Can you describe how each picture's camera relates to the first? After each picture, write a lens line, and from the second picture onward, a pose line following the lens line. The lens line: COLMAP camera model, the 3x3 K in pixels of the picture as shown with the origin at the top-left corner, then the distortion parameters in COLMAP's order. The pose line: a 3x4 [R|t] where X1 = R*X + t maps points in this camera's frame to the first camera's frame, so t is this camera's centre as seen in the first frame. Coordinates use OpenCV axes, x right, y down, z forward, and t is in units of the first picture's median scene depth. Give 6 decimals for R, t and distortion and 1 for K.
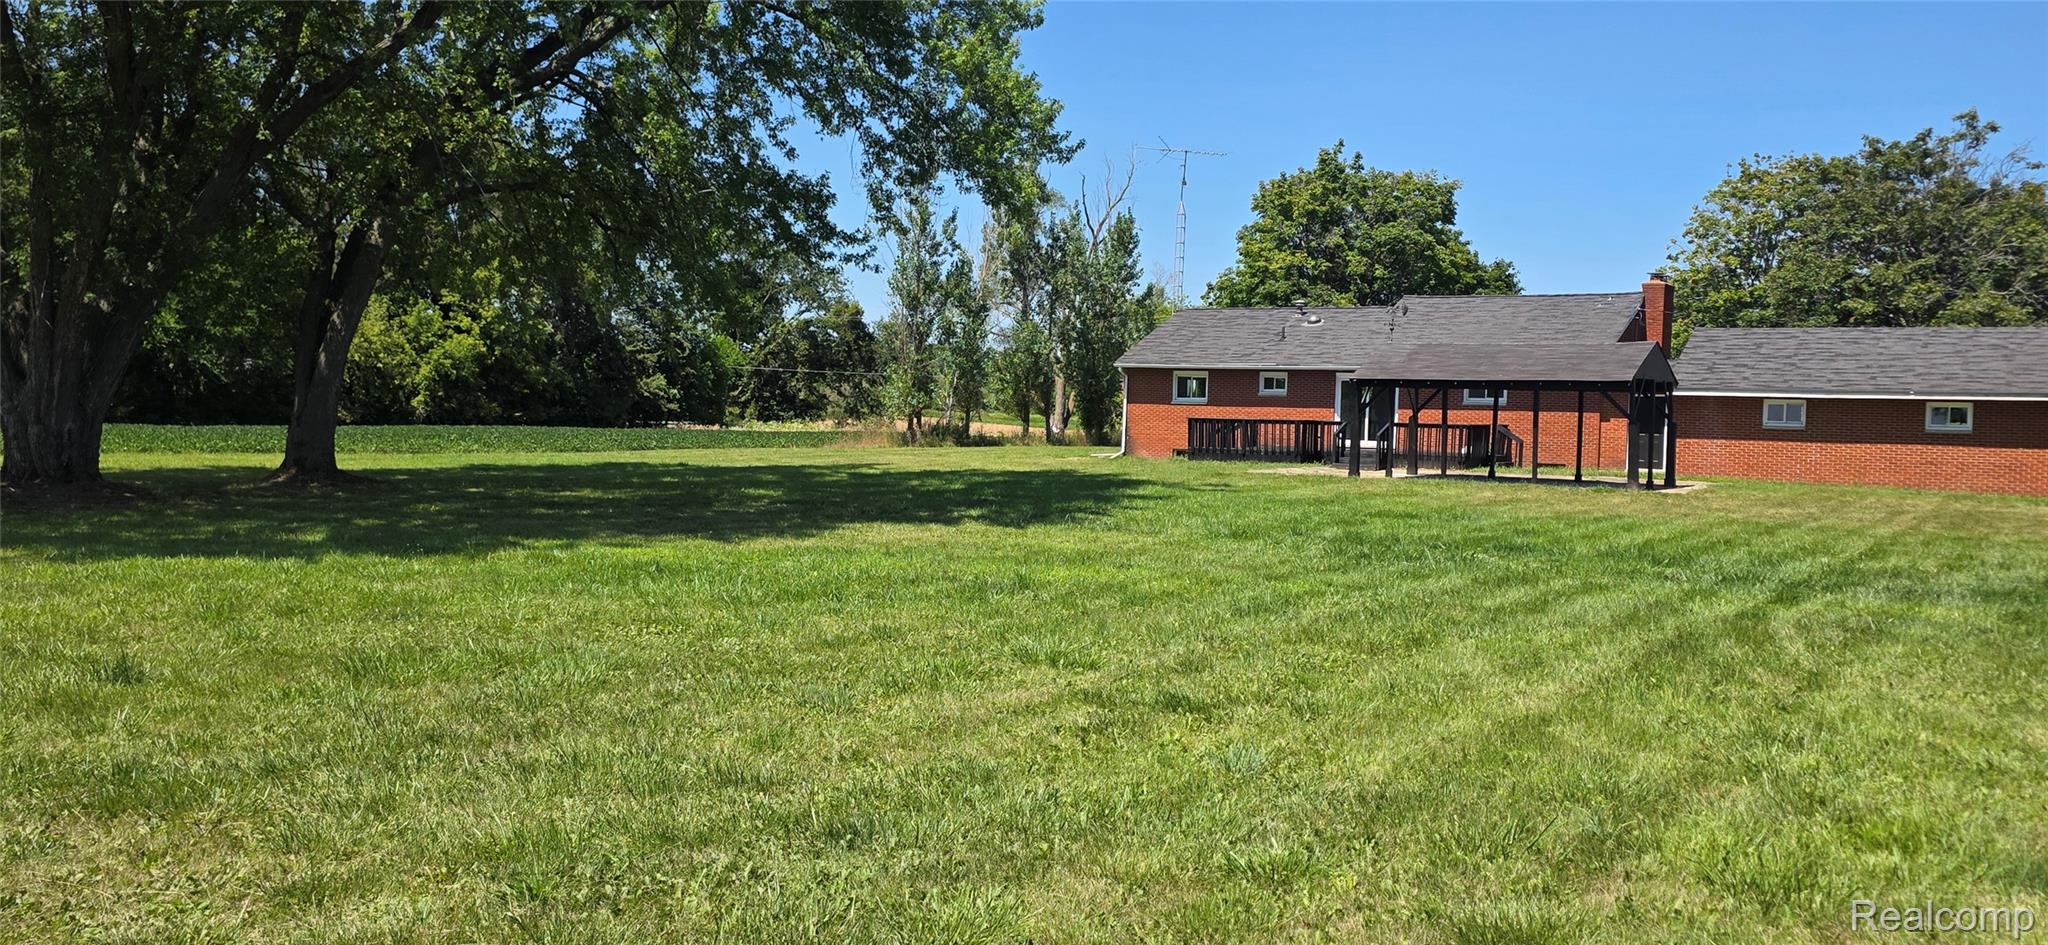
lens RADIAL K [[1570.1, 0, 1019.9], [0, 1570.1, 532.9], [0, 0, 1]] dist [0.085746, -0.000180]
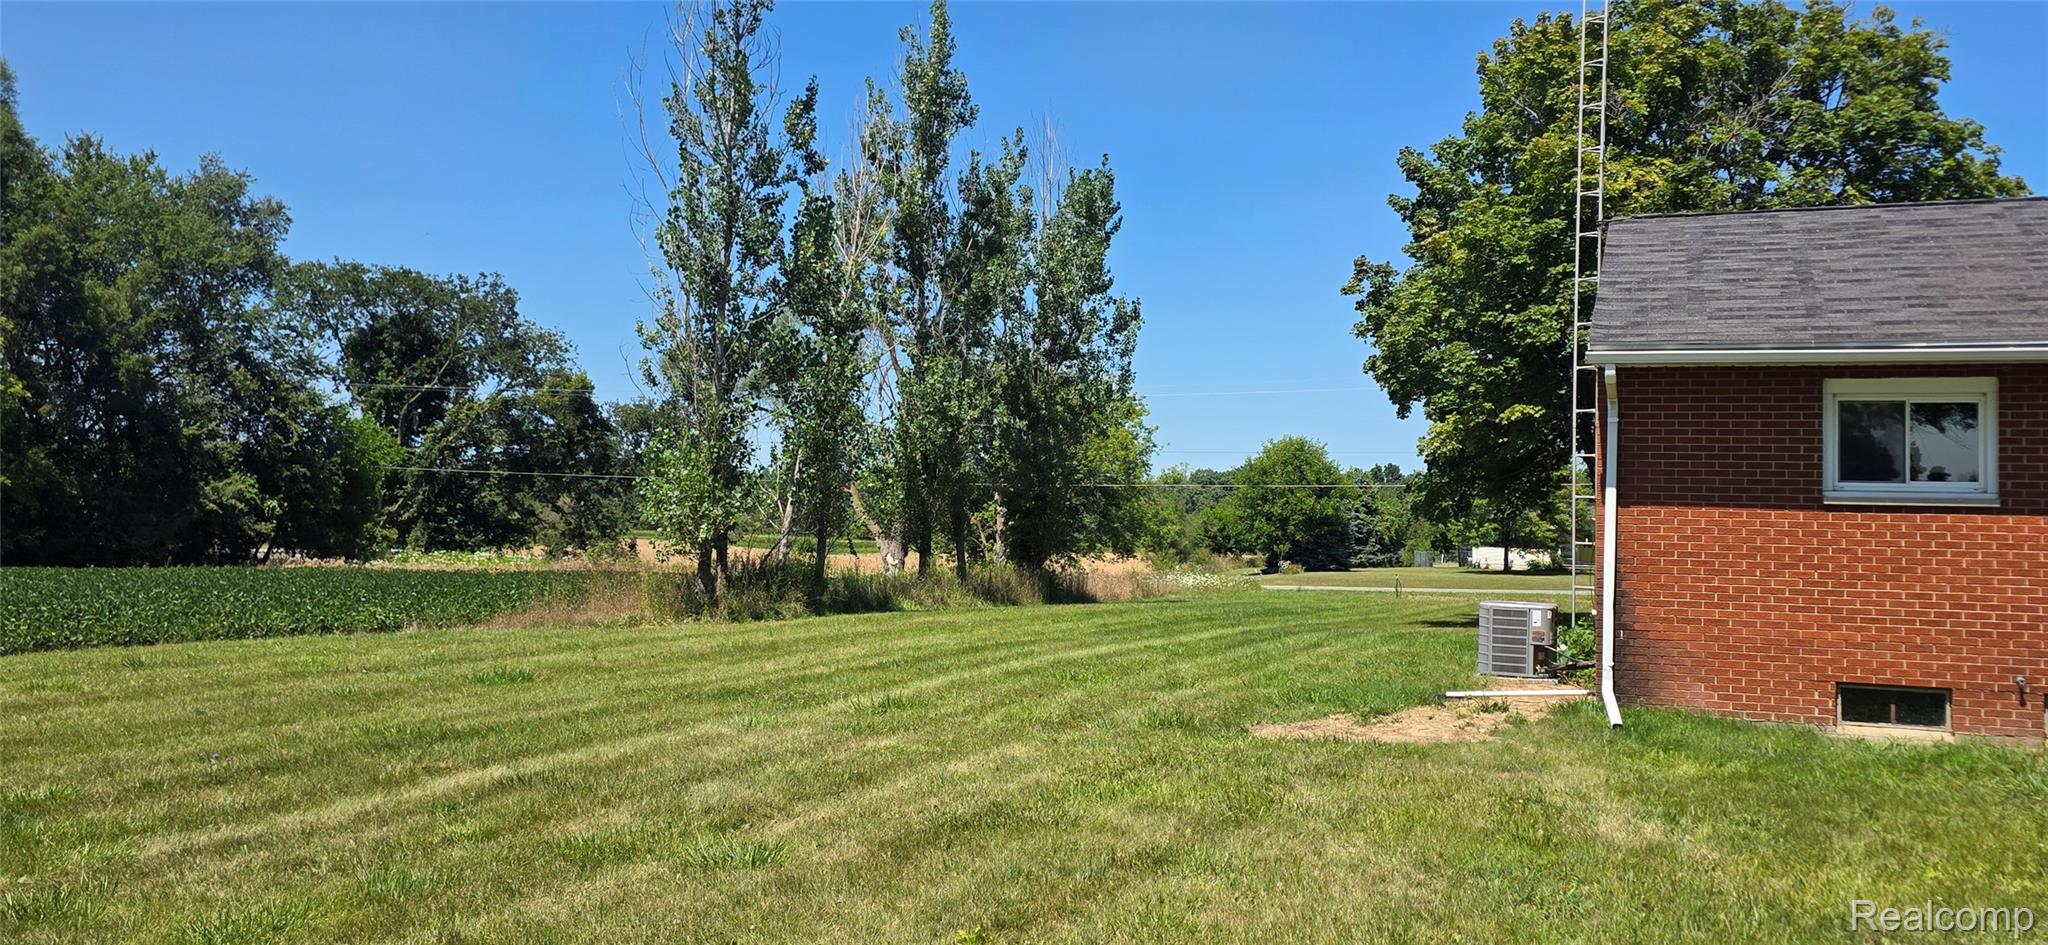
lens RADIAL K [[1608.6, 0, 1024.0], [0, 1608.6, 472.5], [0, 0, 1]] dist [0.014965, 0.003300]
pose [[0.986578, 0.006058, 0.163180, -0.030369], [0.012824, 0.993351, -0.114410, -0.023391], [-0.162788, 0.114967, 0.979940, 0.302748]]
